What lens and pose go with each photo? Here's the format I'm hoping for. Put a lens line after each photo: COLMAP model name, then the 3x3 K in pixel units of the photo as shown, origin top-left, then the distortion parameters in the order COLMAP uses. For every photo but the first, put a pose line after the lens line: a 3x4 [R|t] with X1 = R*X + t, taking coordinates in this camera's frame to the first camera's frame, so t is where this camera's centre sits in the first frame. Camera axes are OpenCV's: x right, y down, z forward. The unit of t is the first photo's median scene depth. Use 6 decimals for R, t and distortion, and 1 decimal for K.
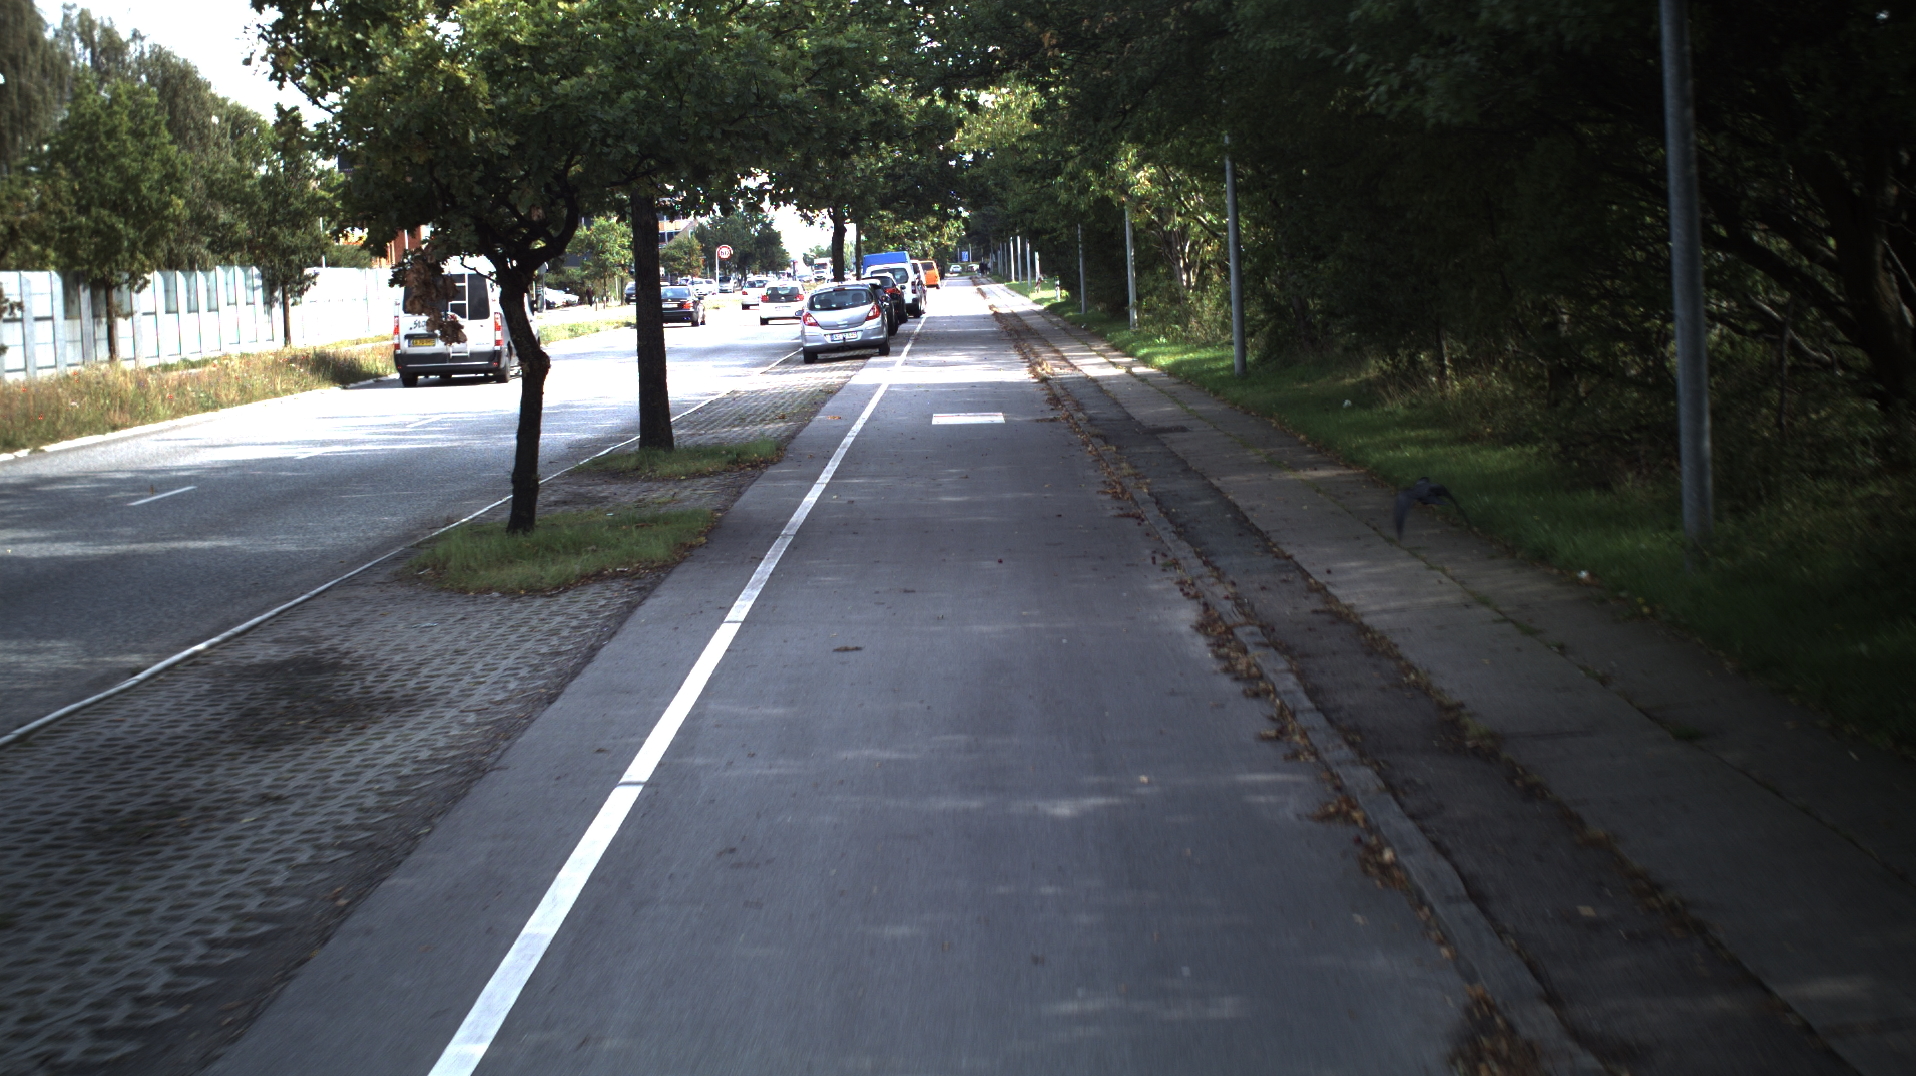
lens RADIAL K [[3633.9, 0, 958.6], [0, 3633.9, 543.8], [0, 0, 1]] dist [-0.156812, 0.000000]
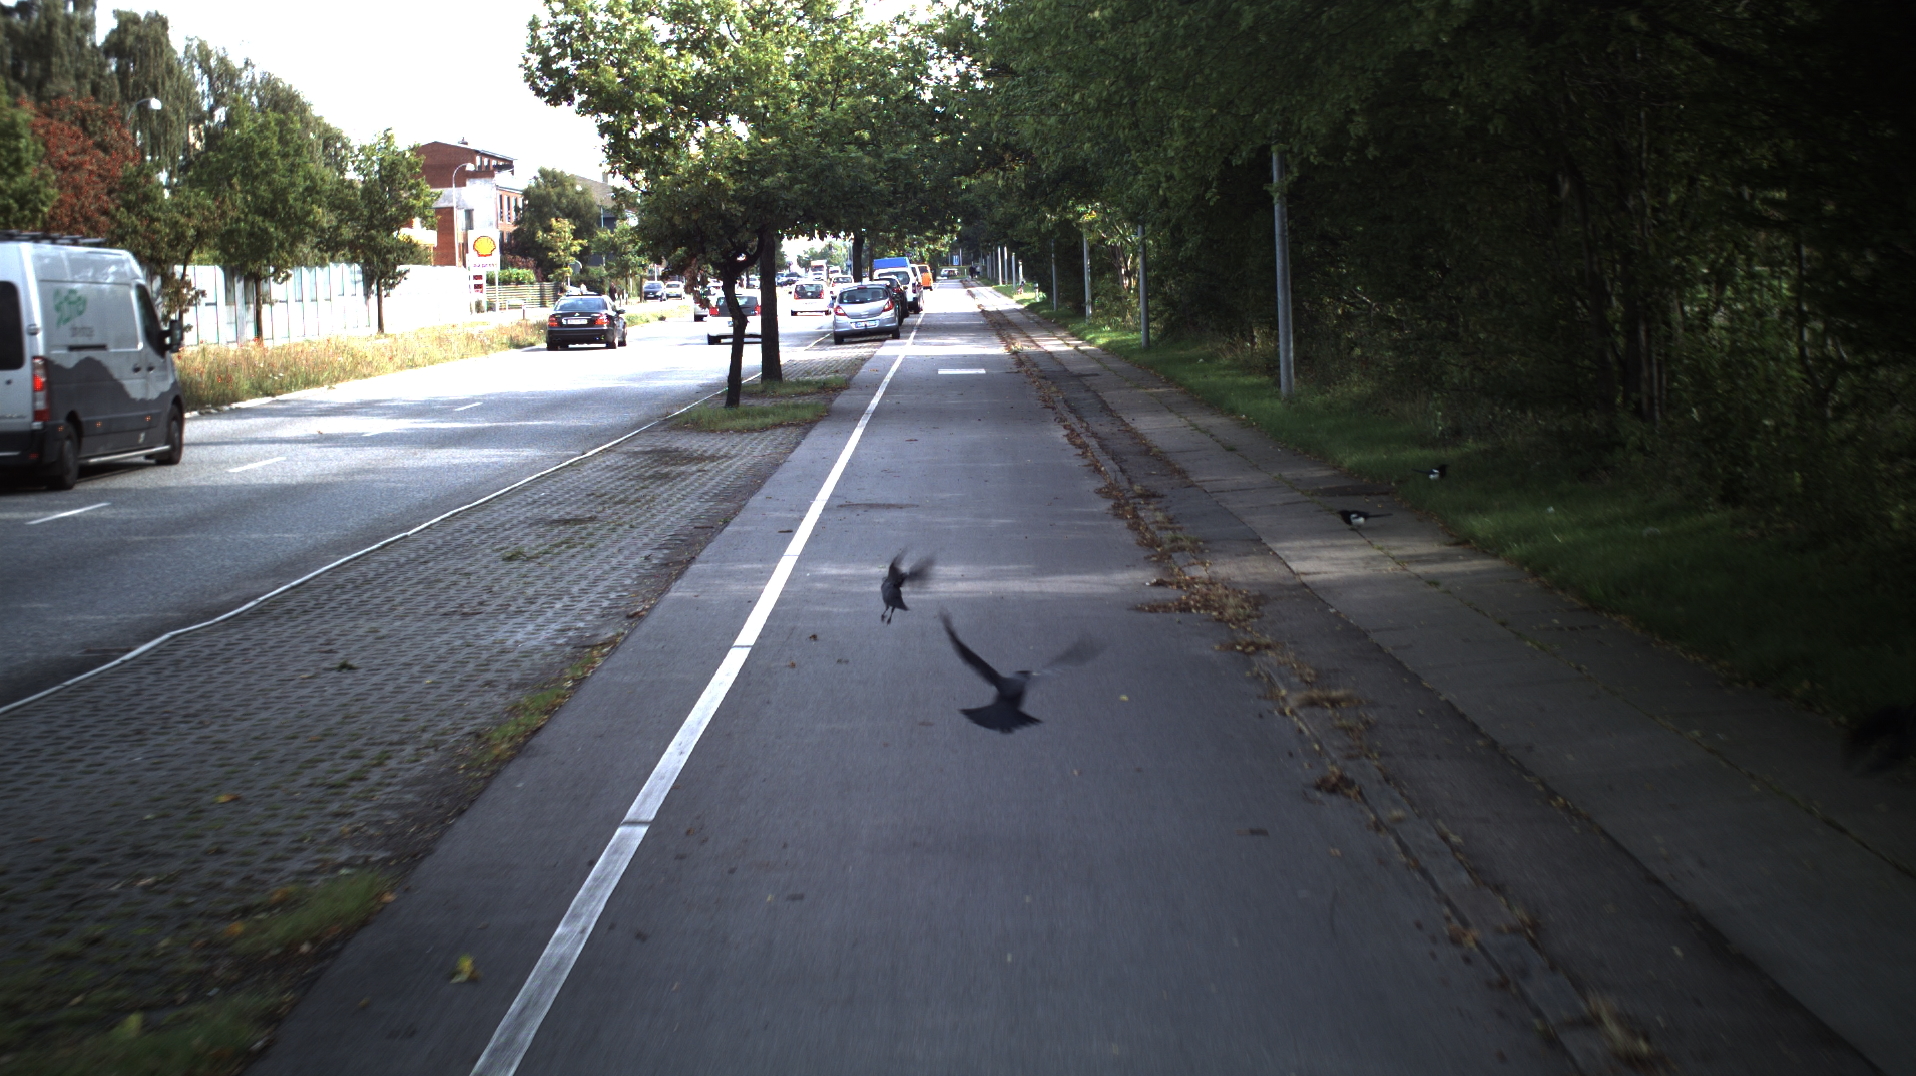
lens RADIAL K [[3633.9, 0, 957.9], [0, 3633.9, 534.1], [0, 0, 1]] dist [-0.156812, 0.000000]
pose [[0.999929, 0.011396, 0.003456, -0.001563], [-0.011384, 0.999929, -0.003554, 0.017175], [-0.003496, 0.003515, 0.999988, -0.231125]]
